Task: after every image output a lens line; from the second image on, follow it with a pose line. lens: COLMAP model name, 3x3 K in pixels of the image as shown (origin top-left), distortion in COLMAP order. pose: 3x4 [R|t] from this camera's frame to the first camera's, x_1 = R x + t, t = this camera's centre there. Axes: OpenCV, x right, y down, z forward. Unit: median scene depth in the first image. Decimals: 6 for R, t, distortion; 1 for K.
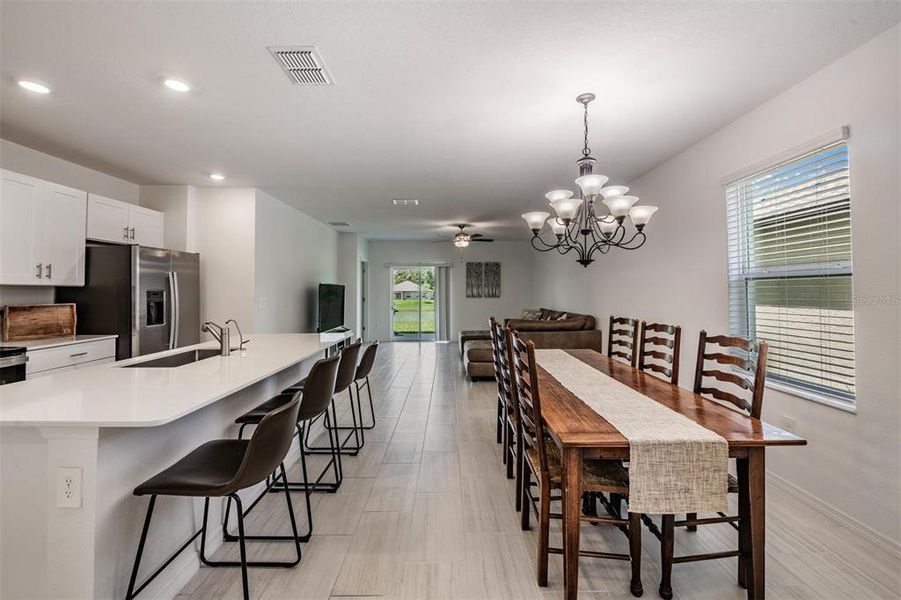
lens RADIAL K [[360.1, 0, 462.1], [0, 360.1, 284.4], [0, 0, 1]] dist [-0.008129, -0.000754]
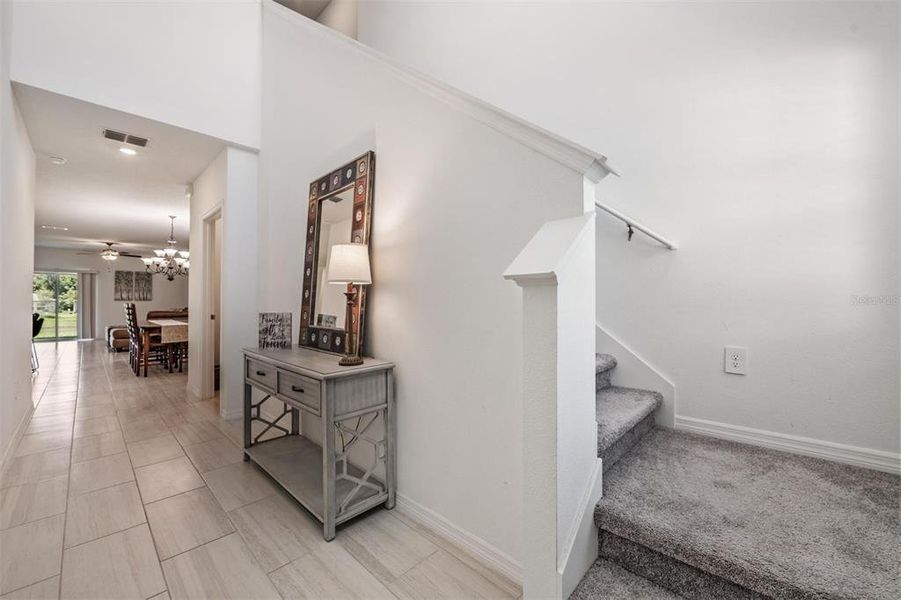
lens RADIAL K [[360.1, 0, 444.5], [0, 360.1, 296.5], [0, 0, 1]] dist [-0.008129, -0.000754]
pose [[0.733387, 0.010133, 0.679736, 0.020683], [-0.012944, 0.999916, -0.000940, 0.025582], [-0.679688, -0.008109, 0.733456, -1.466850]]
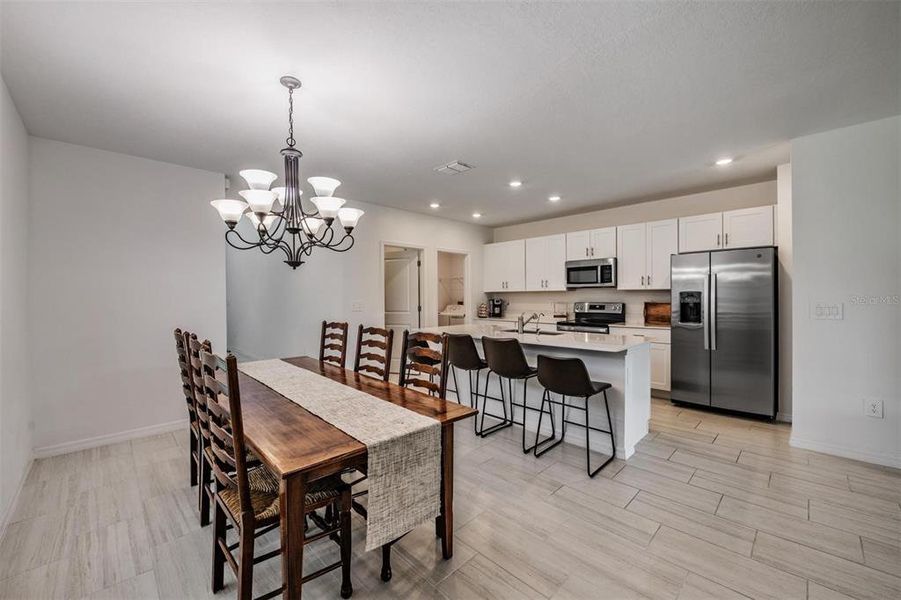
lens RADIAL K [[360.1, 0, 447.9], [0, 360.1, 297.1], [0, 0, 1]] dist [-0.008129, -0.000754]
pose [[-0.748489, 0.009918, -0.663073, 0.427204], [0.020969, 0.999742, -0.008716, 0.025239], [0.662815, -0.020427, -0.748504, 1.283120]]
